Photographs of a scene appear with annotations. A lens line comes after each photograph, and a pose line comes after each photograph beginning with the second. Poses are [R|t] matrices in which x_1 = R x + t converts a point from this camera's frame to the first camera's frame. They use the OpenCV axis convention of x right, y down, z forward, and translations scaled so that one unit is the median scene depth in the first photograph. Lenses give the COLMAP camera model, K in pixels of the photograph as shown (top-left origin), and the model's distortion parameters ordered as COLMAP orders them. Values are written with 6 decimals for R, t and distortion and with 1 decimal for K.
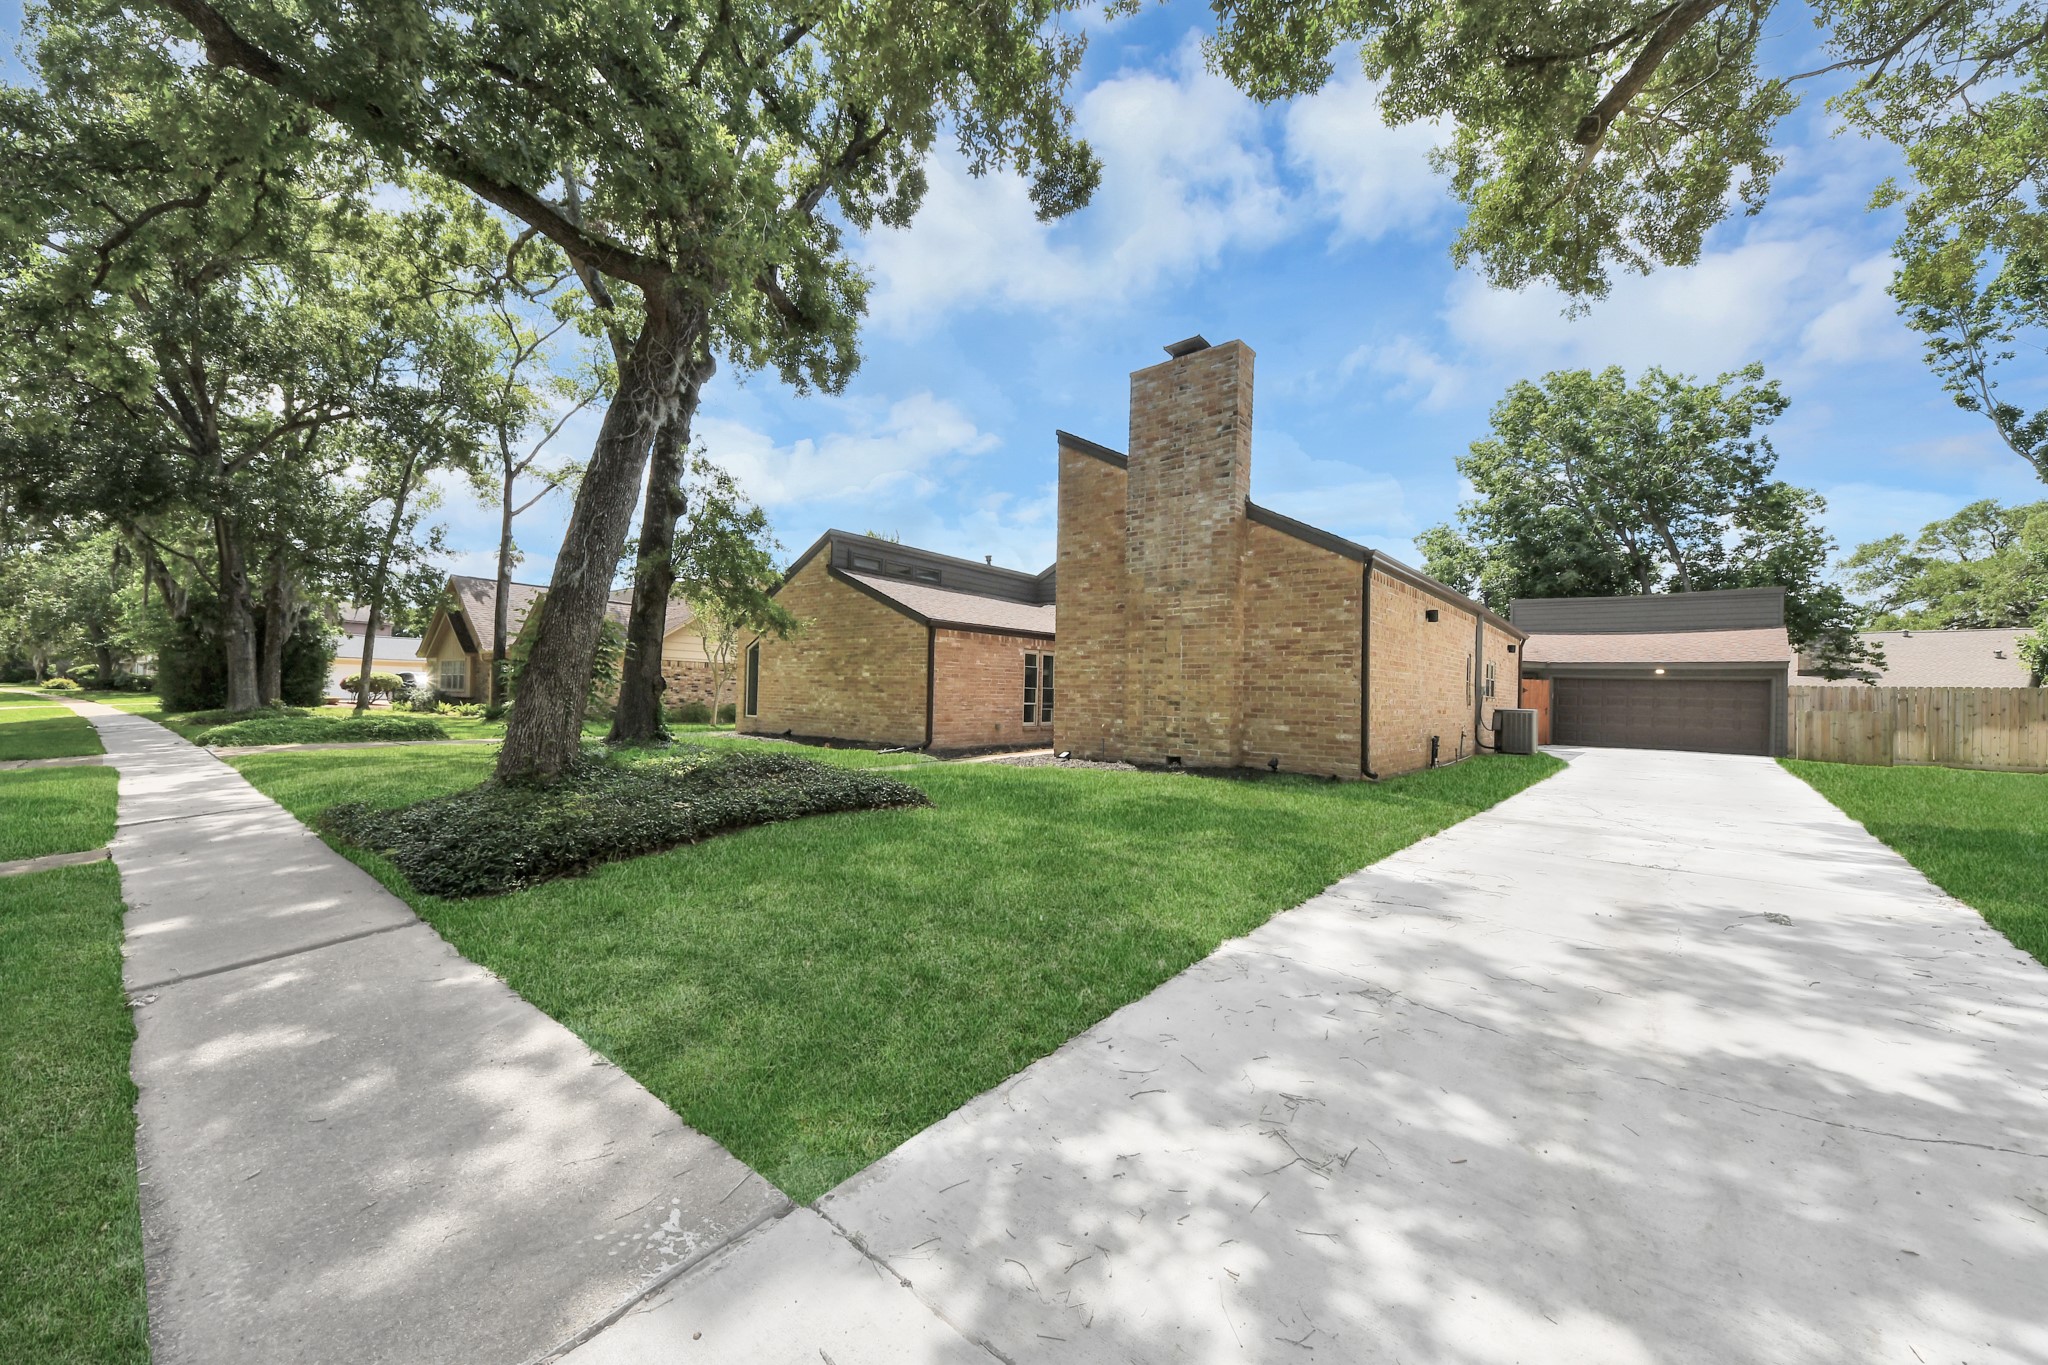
lens RADIAL K [[730.4, 0, 1025.6], [0, 730.4, 677.9], [0, 0, 1]] dist [0.015290, -0.012443]
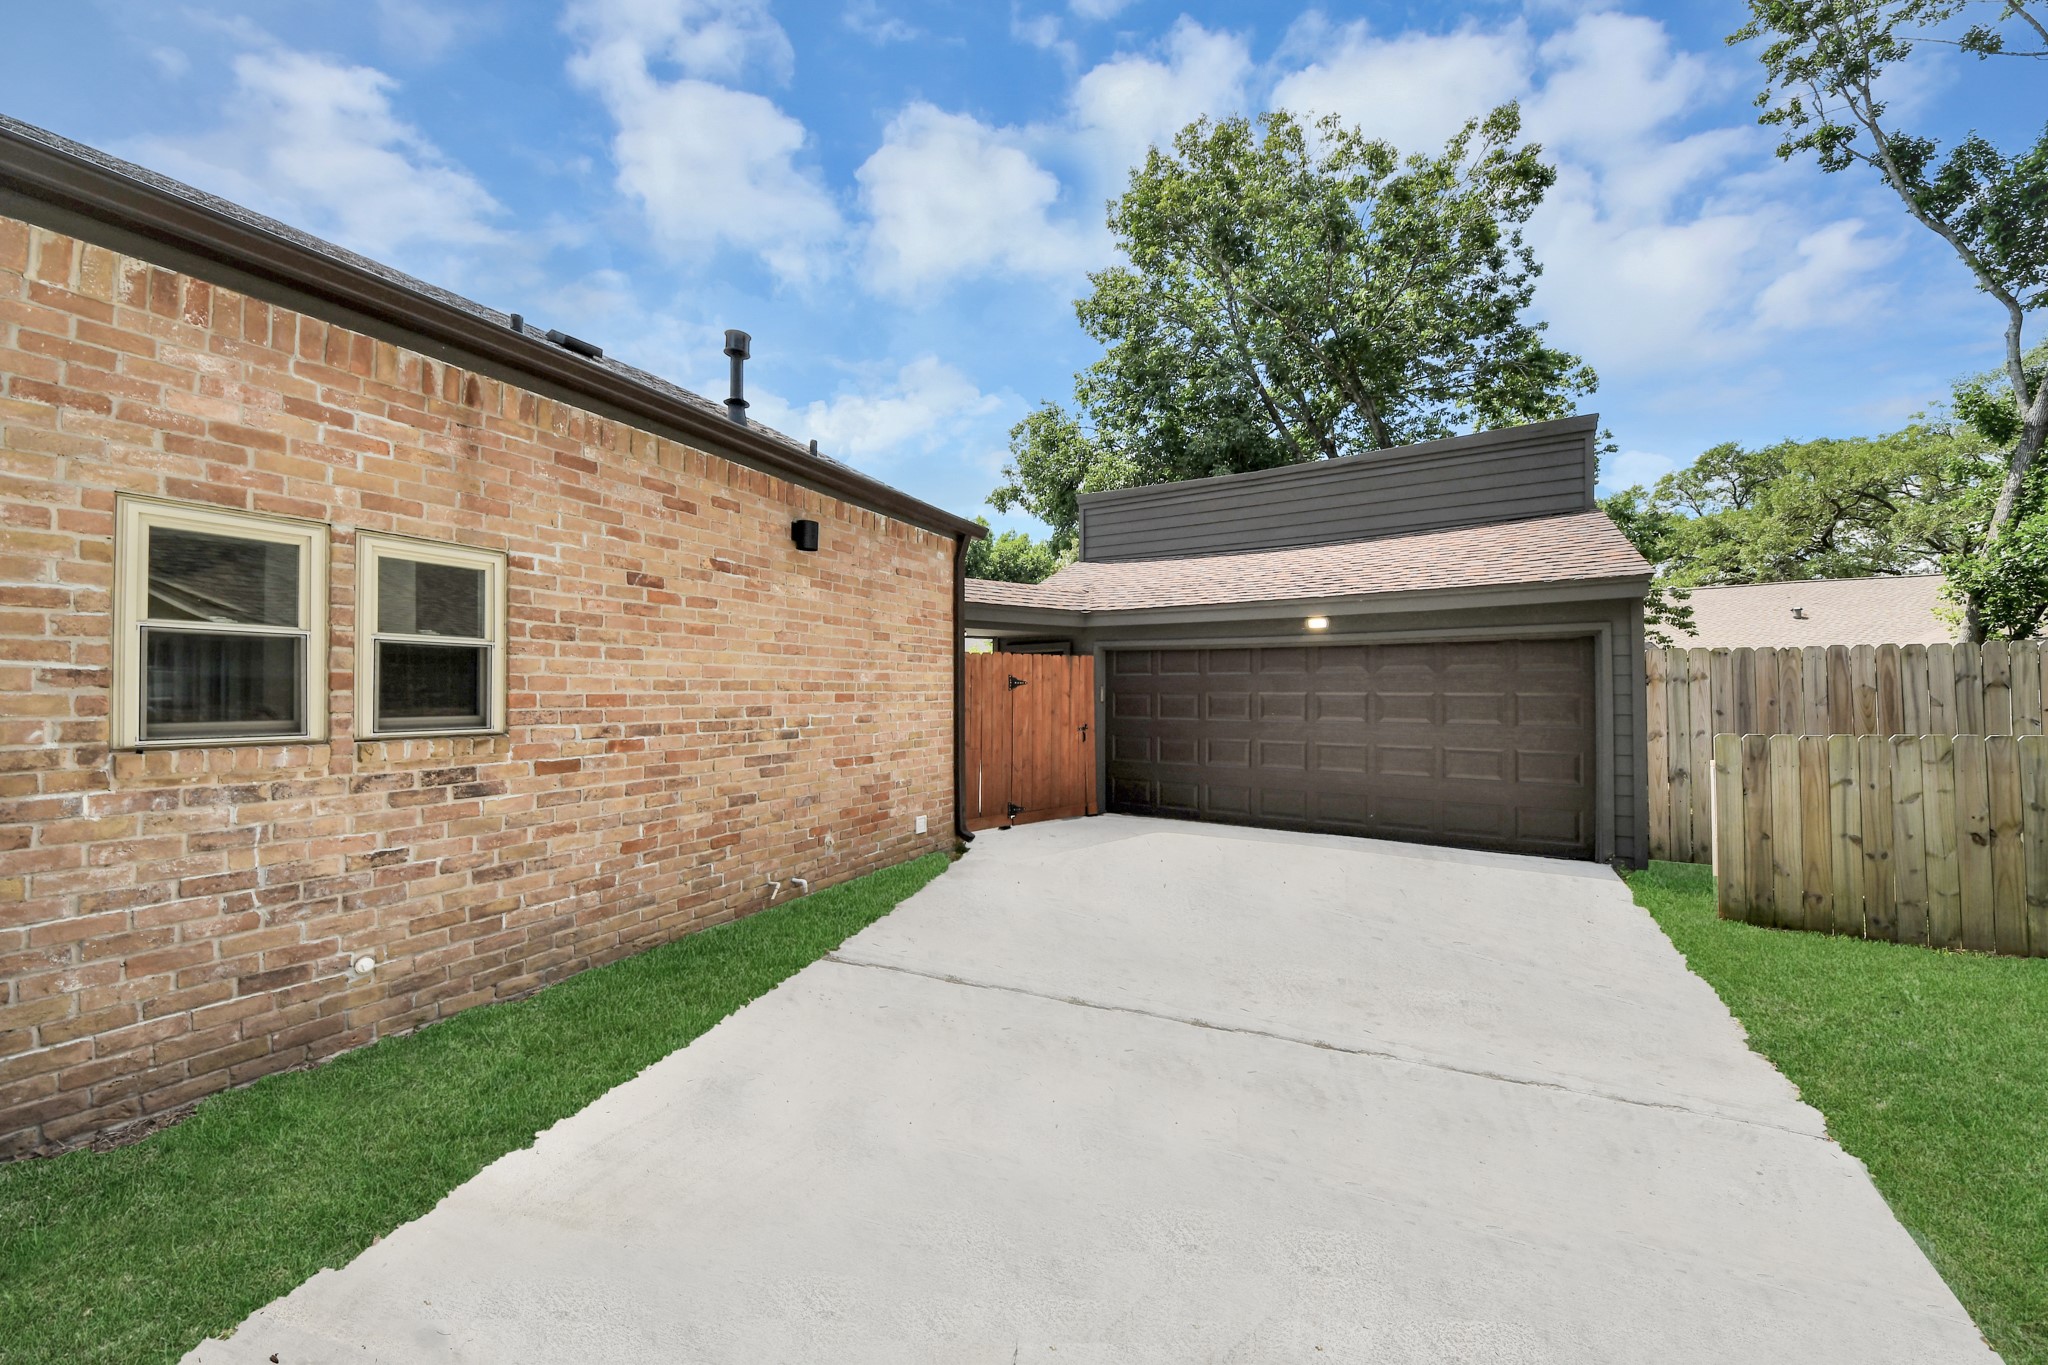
lens RADIAL K [[730.4, 0, 1025.6], [0, 730.4, 677.9], [0, 0, 1]] dist [0.015290, -0.012443]
pose [[0.974087, -0.030423, 0.224117, 0.481513], [0.030853, 0.999523, 0.001583, 0.008407], [-0.224058, 0.005373, 0.974561, 0.515469]]
